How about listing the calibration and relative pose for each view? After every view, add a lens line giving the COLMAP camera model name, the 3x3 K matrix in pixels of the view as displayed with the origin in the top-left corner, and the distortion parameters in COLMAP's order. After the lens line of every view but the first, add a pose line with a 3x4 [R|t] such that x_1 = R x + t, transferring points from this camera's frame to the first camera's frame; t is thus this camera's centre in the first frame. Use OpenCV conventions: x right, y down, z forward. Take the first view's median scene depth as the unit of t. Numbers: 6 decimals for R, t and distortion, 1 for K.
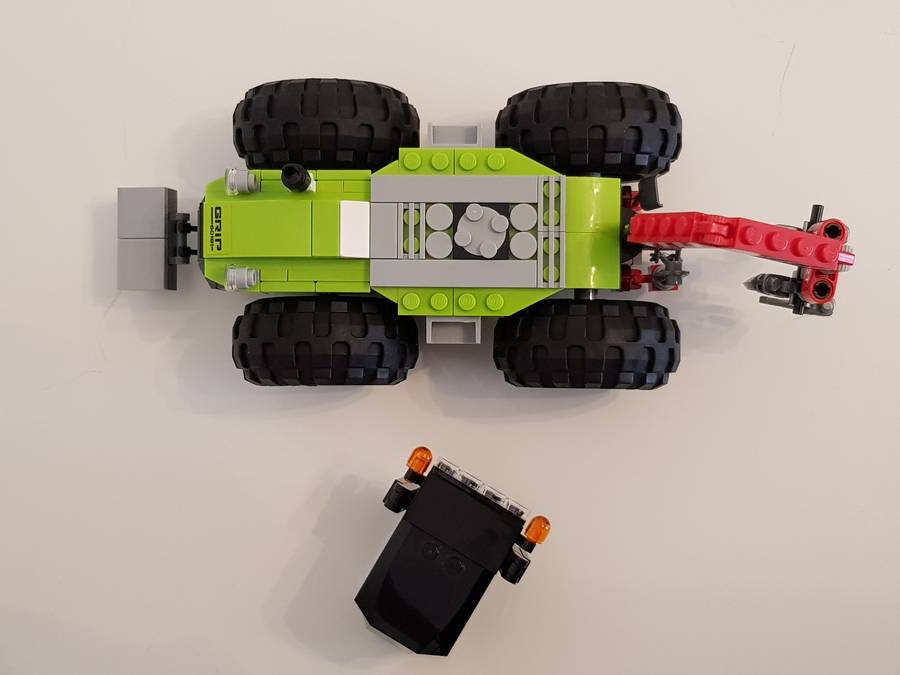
lens RADIAL K [[1393.0, 0, 462.6], [0, 1393.0, 338.1], [0, 0, 1]] dist [0.099418, -0.020634]
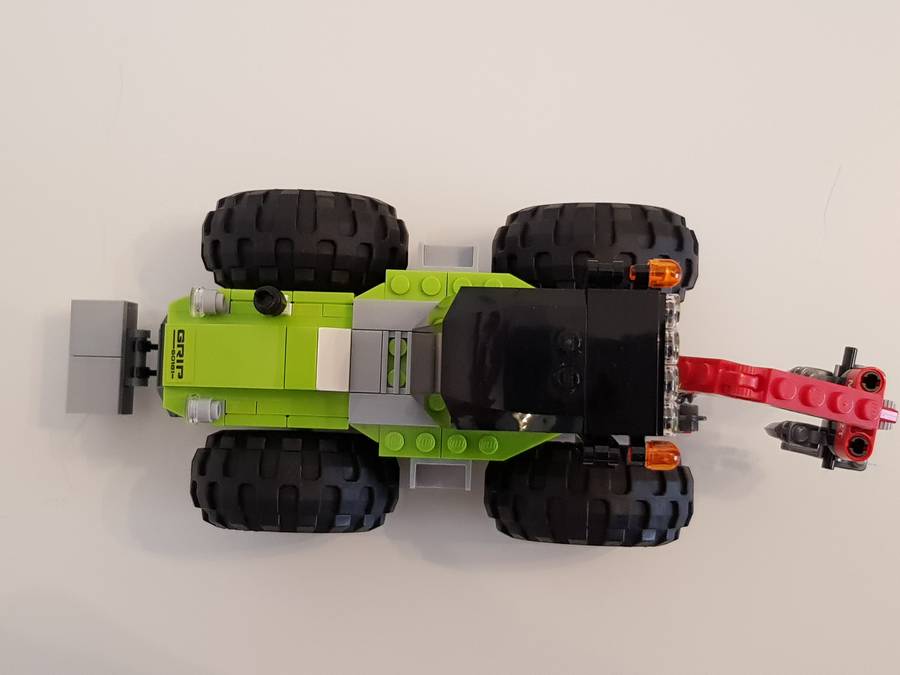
lens RADIAL K [[1424.1, 0, 450.0], [0, 1424.1, 337.5], [0, 0, 1]] dist [0.079929, 0.019069]
pose [[0.999523, 0.029602, 0.008849, -0.011357], [-0.029069, 0.998050, -0.055243, -0.043477], [-0.010467, 0.054959, 0.998434, 0.088637]]
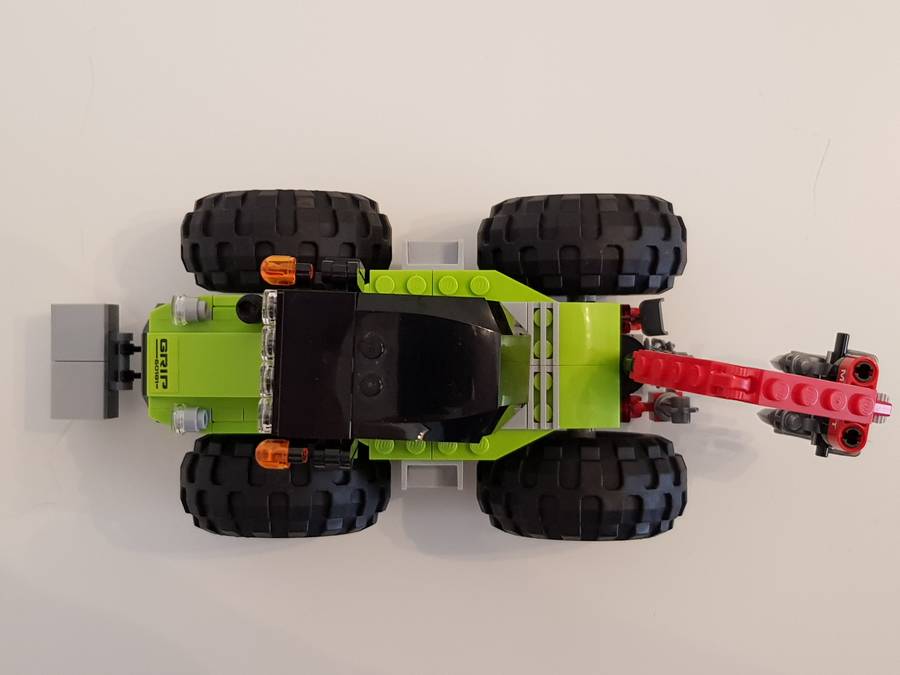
lens RADIAL K [[1424.1, 0, 450.0], [0, 1424.1, 337.5], [0, 0, 1]] dist [0.079929, 0.019069]
pose [[0.999847, -0.003736, 0.017085, -0.010386], [0.003850, 0.999970, -0.006671, -0.087762], [-0.017060, 0.006735, 0.999832, 0.100070]]
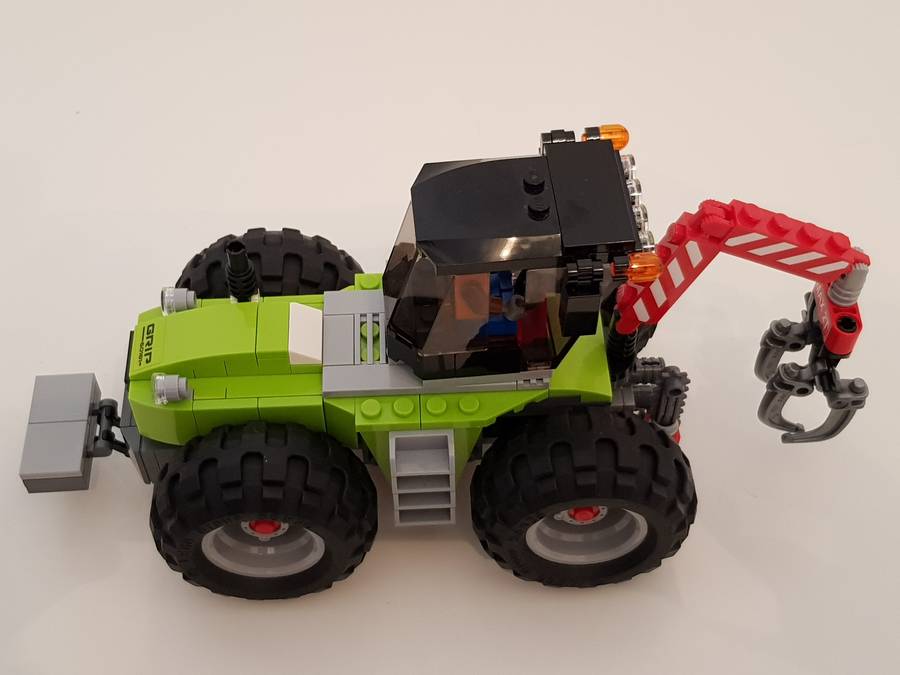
lens RADIAL K [[1393.0, 0, 462.6], [0, 1393.0, 338.1], [0, 0, 1]] dist [0.099418, -0.020634]
pose [[0.998261, -0.035823, 0.046806, -0.019312], [0.057146, 0.782739, -0.619721, 0.472353], [-0.014437, 0.621318, 0.783425, 0.305393]]
